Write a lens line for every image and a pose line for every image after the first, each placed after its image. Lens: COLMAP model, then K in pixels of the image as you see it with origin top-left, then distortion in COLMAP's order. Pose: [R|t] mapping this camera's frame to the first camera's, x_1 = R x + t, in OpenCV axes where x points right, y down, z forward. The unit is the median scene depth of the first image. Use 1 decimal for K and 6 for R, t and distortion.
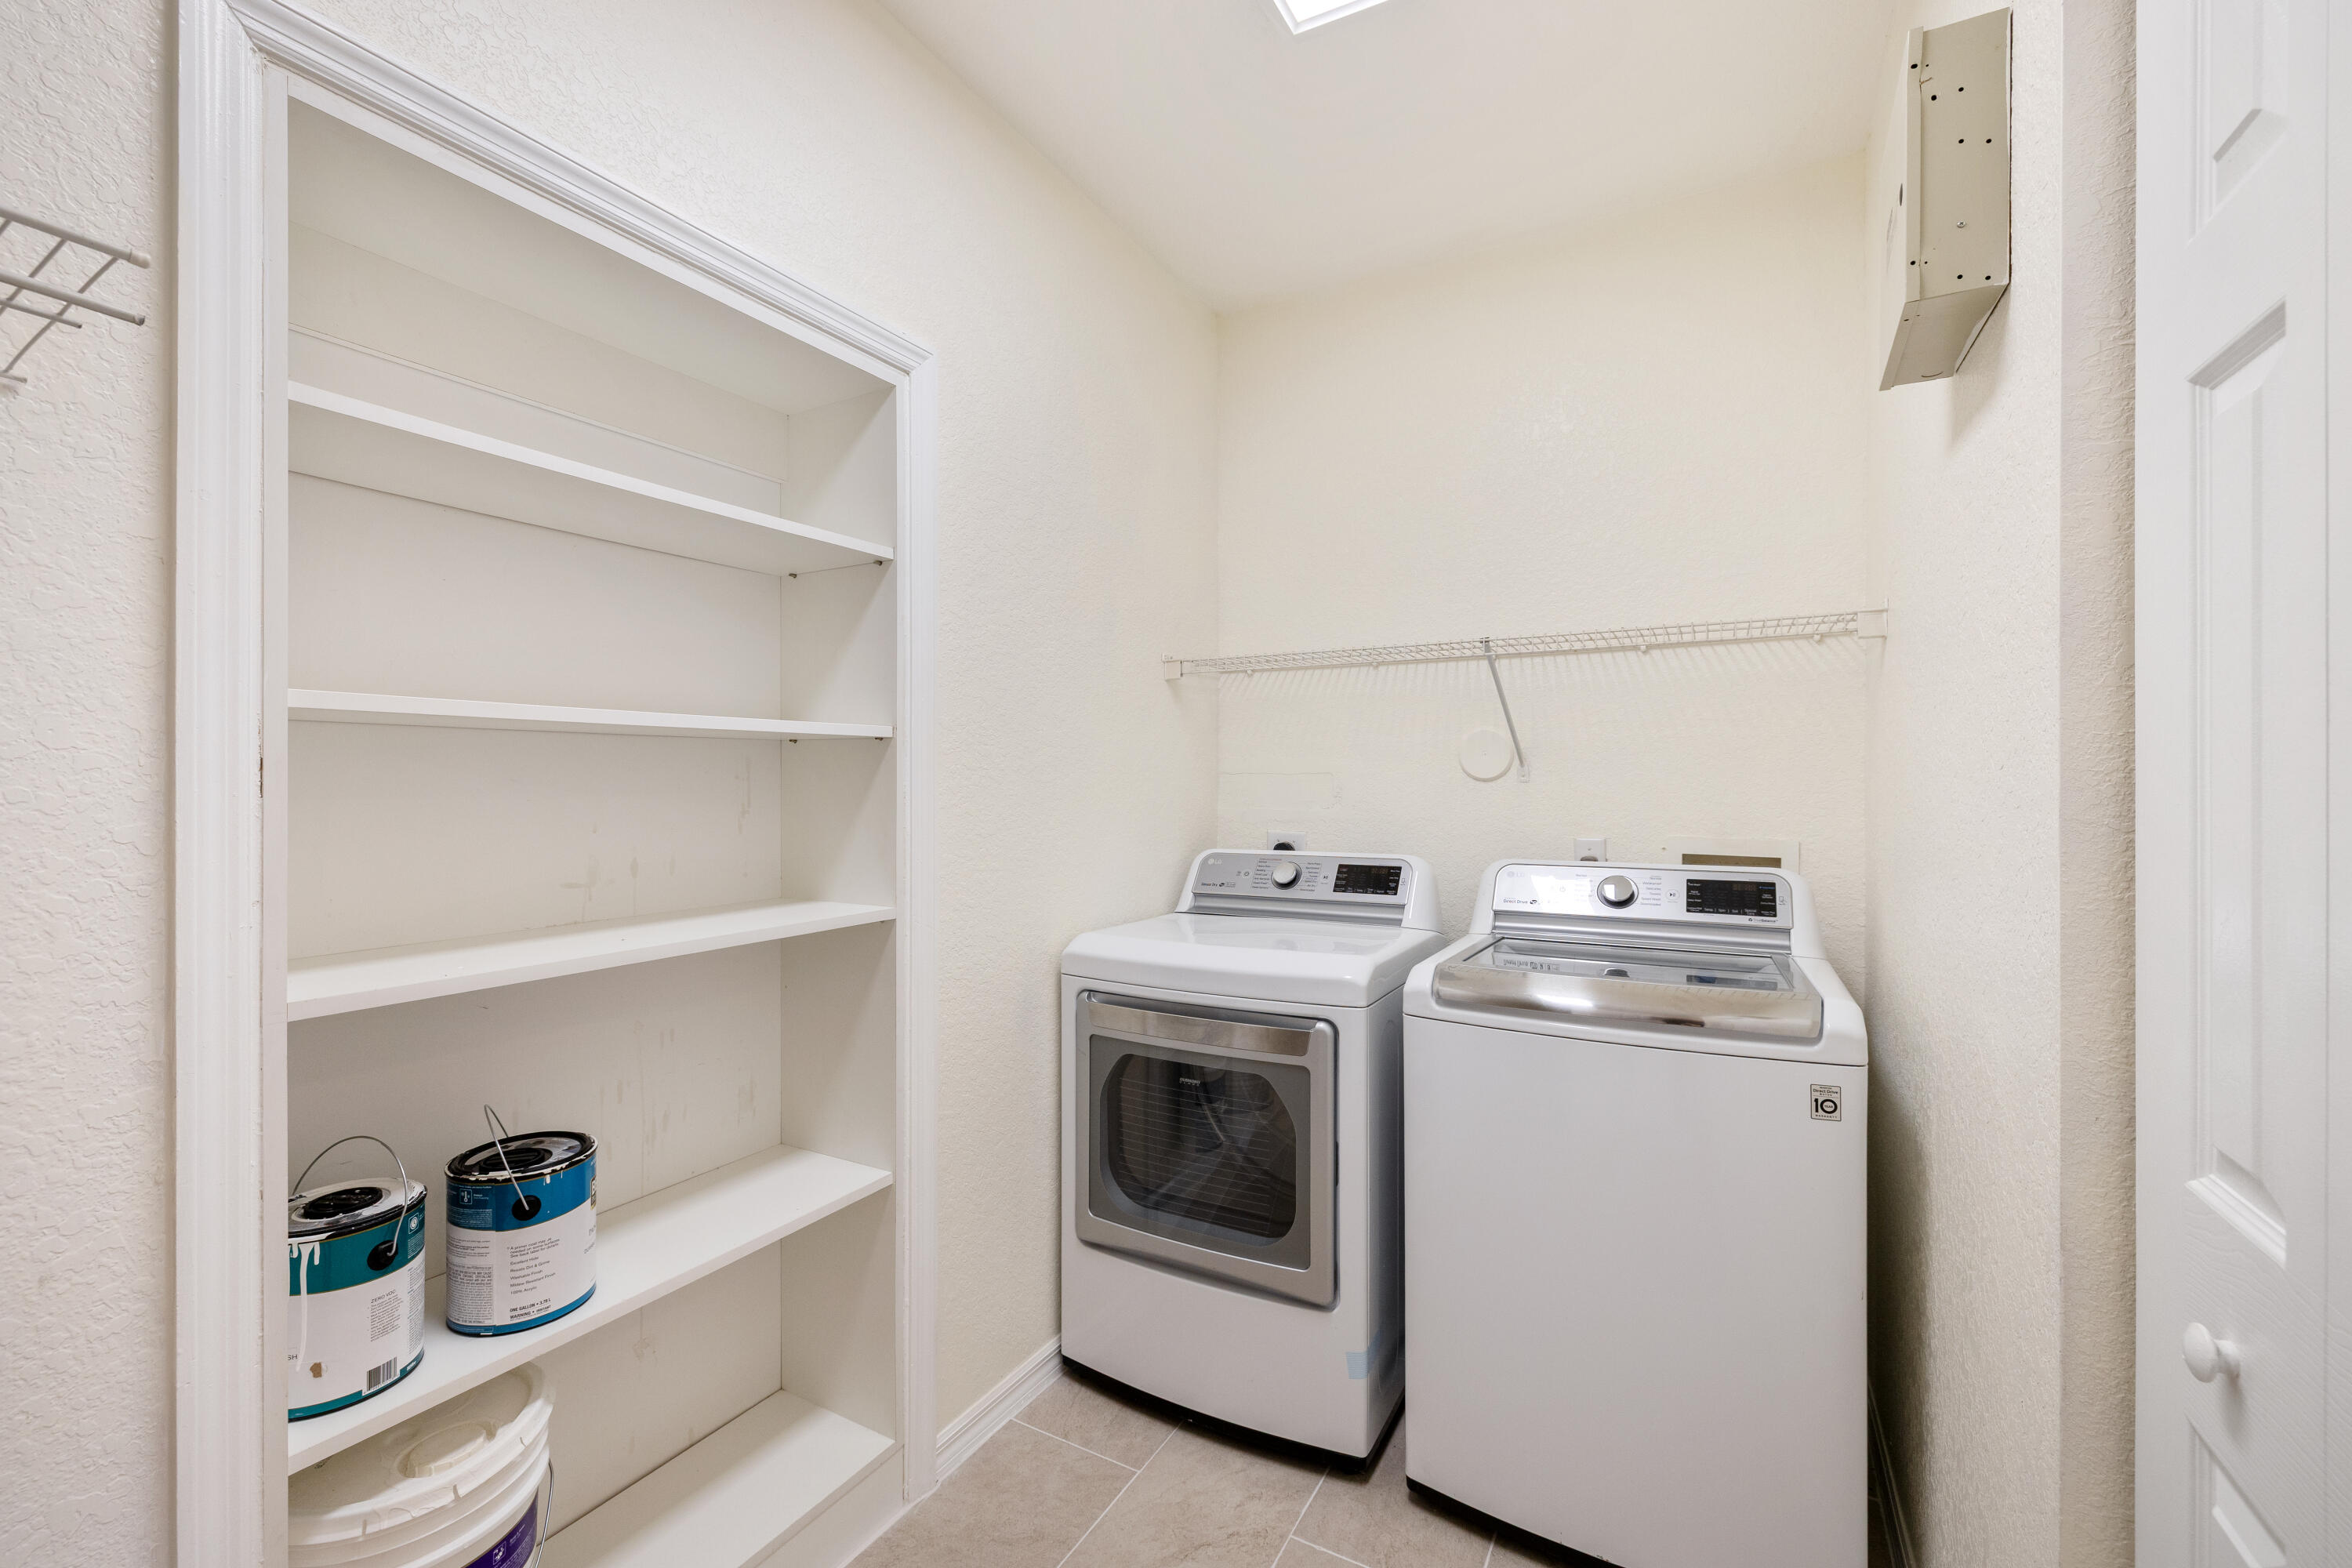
lens RADIAL K [[1000.3, 0, 1176.0], [0, 1000.3, 784.6], [0, 0, 1]] dist [0.001289, -0.000017]
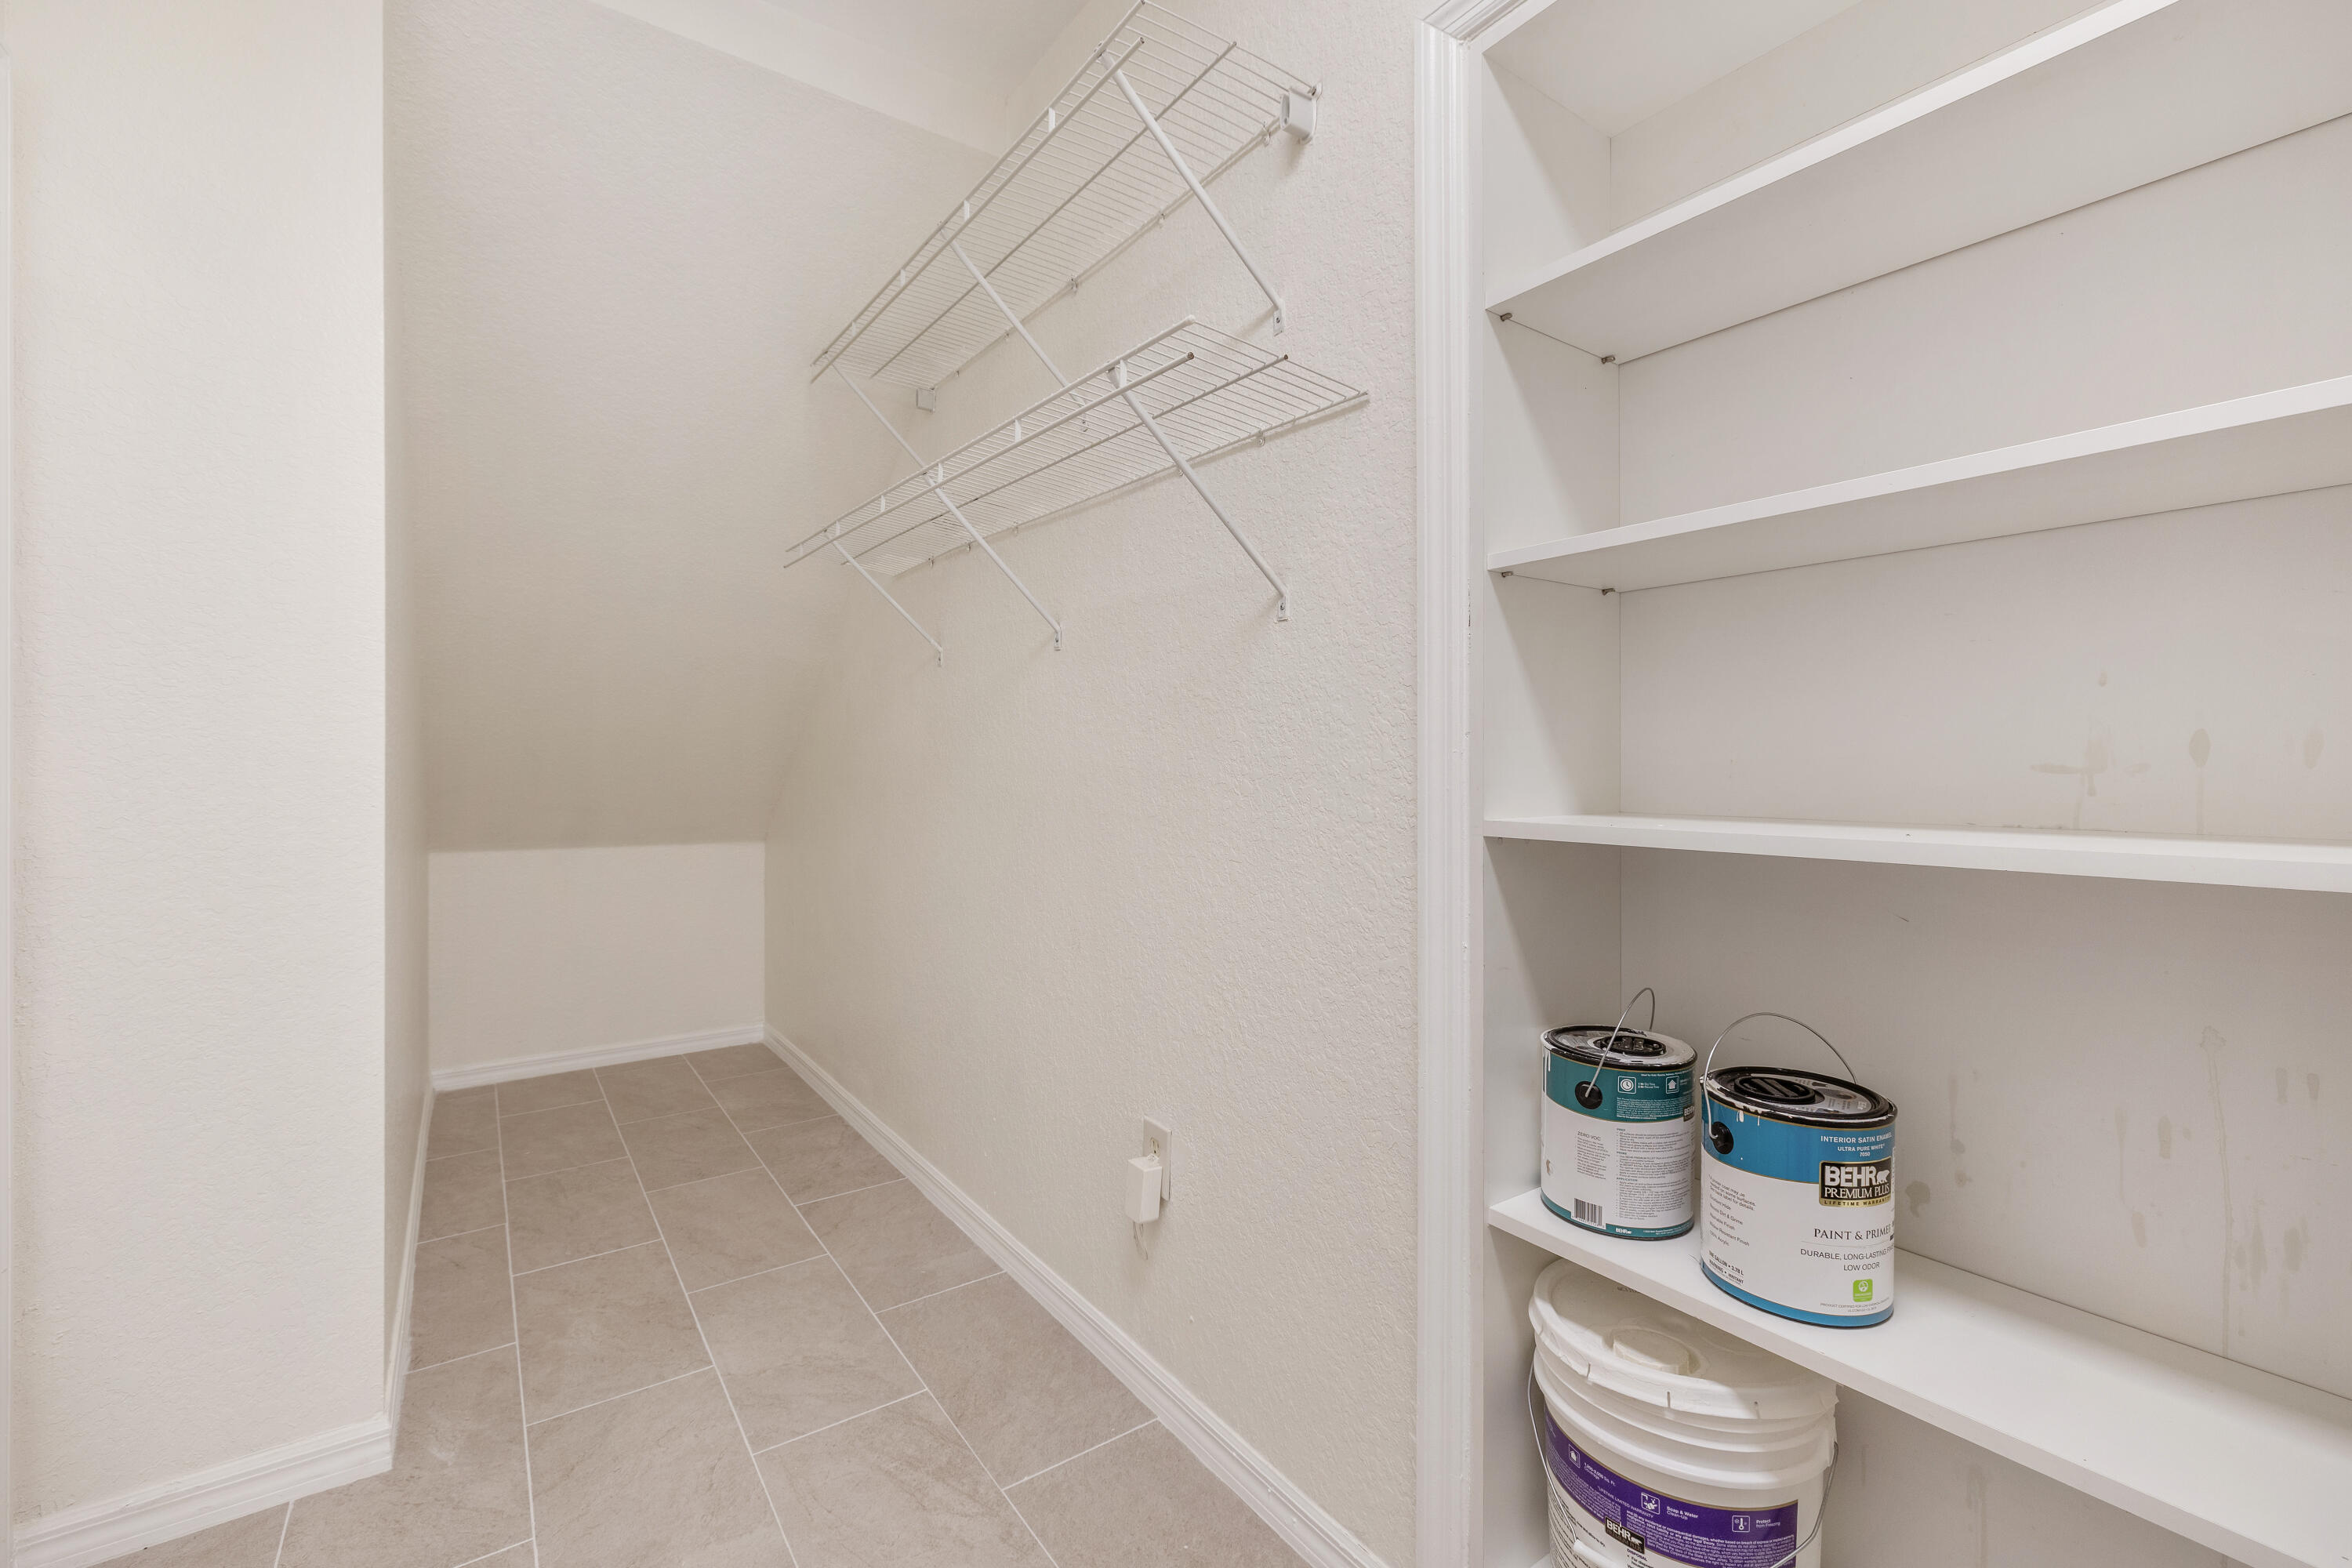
lens RADIAL K [[1000.3, 0, 1179.5], [0, 1000.3, 768.0], [0, 0, 1]] dist [0.001289, -0.000017]
pose [[-0.444407, -0.004086, -0.895815, 0.273098], [-0.006338, 0.999979, -0.001417, 0.132482], [0.895802, 0.005048, -0.444424, 0.989064]]
